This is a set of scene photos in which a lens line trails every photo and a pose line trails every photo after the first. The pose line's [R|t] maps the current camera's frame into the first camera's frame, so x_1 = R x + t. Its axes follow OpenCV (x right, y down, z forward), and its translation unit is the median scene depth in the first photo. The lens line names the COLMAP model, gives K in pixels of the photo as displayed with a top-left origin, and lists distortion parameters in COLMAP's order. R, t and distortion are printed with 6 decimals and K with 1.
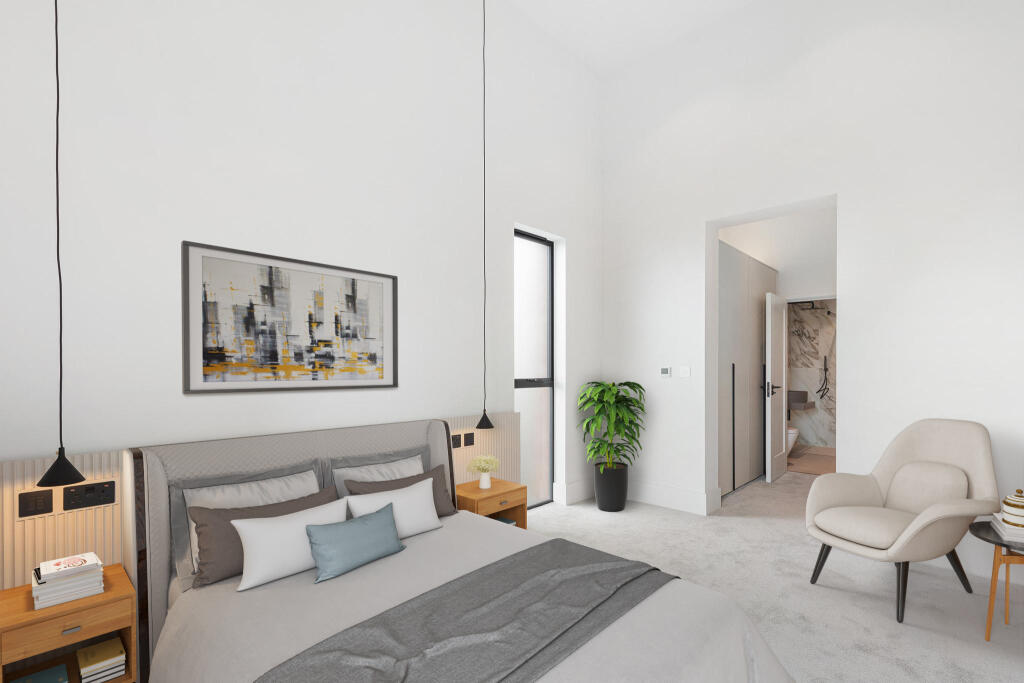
lens RADIAL K [[462.4, 0, 514.5], [0, 462.4, 363.5], [0, 0, 1]] dist [-0.000729, 0.000066]
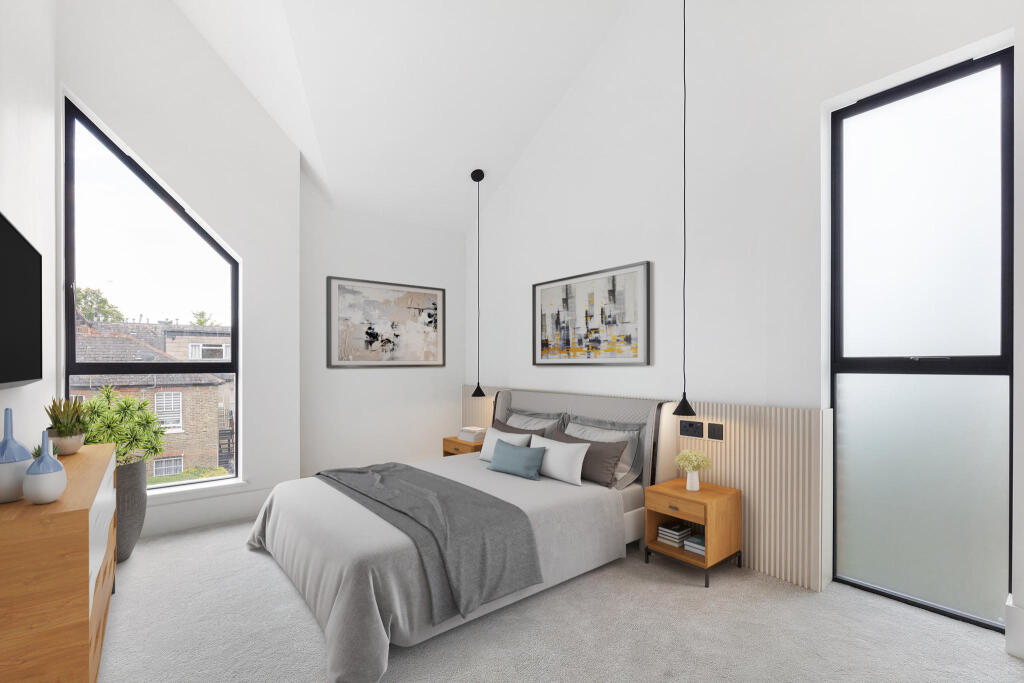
lens RADIAL K [[462.4, 0, 514.5], [0, 462.4, 363.5], [0, 0, 1]] dist [-0.000729, 0.000066]
pose [[-0.156390, 0.028678, -0.987279, 0.970230], [0.046303, 0.998692, 0.021675, 0.011357], [0.986609, -0.042324, -0.157514, 0.991264]]
